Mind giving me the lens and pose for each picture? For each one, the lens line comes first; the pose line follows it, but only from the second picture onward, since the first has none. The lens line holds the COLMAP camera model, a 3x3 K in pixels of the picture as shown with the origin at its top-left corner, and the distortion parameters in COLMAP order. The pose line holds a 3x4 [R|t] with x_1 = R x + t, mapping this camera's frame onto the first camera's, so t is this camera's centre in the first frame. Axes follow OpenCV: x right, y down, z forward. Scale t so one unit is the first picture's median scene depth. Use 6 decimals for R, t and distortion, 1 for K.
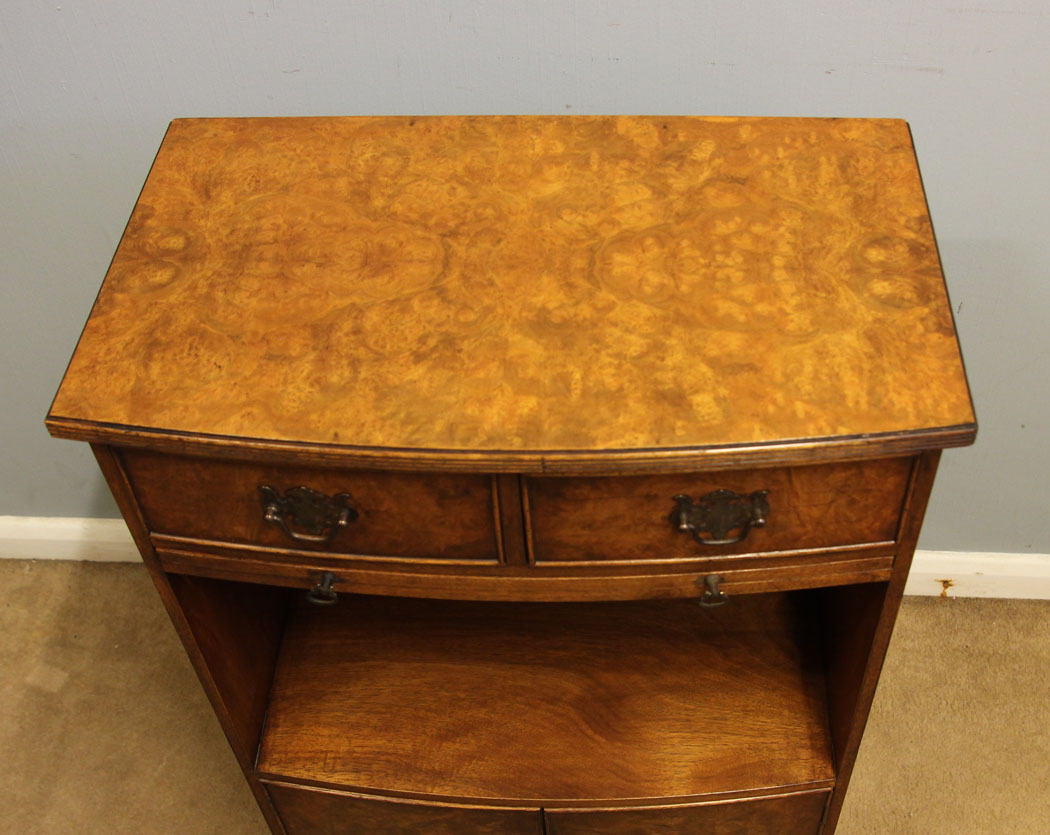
lens RADIAL K [[1298.4, 0, 611.2], [0, 1298.4, 501.5], [0, 0, 1]] dist [-0.124695, 0.000000]
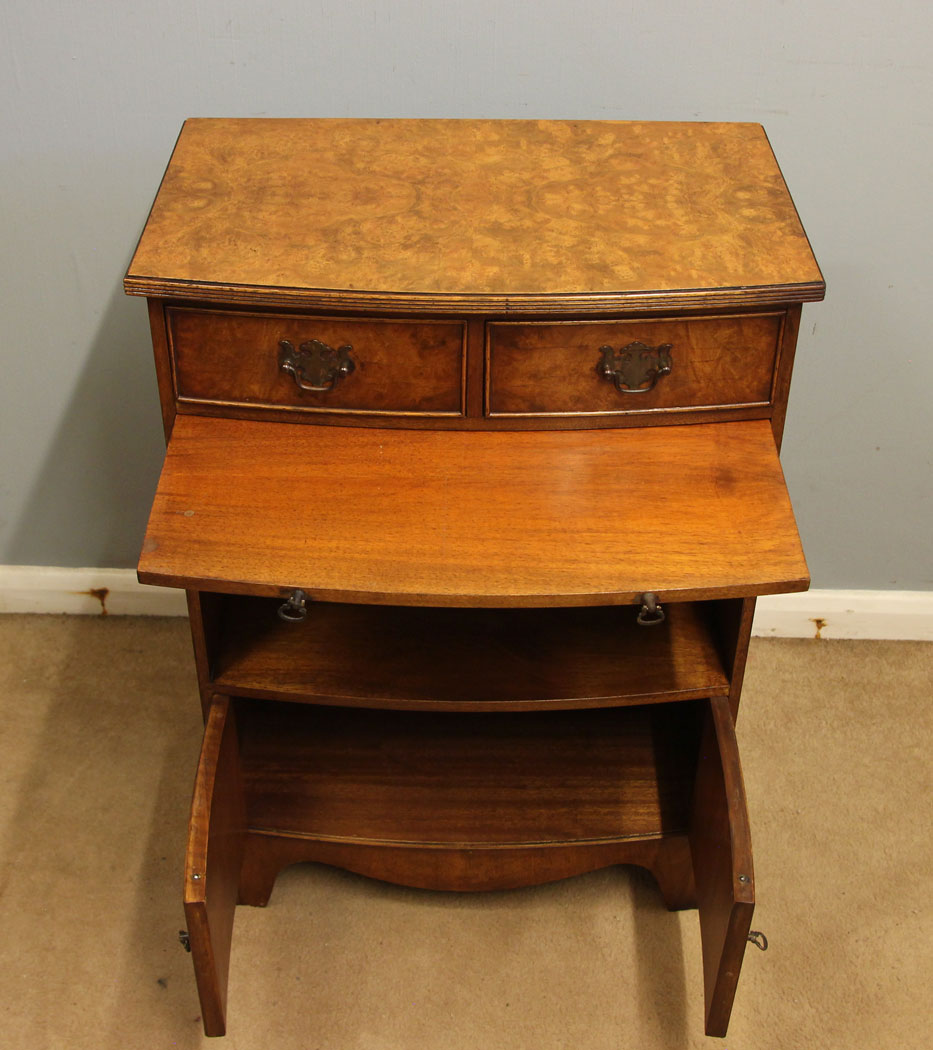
lens RADIAL K [[1509.2, 0, 463.9], [0, 1509.2, 448.7], [0, 0, 1]] dist [-0.140139, 0.000000]
pose [[0.999706, 0.001600, 0.024190, -0.119249], [0.004558, 0.967625, -0.252350, 0.451933], [-0.023811, 0.252386, 0.967334, -0.419620]]
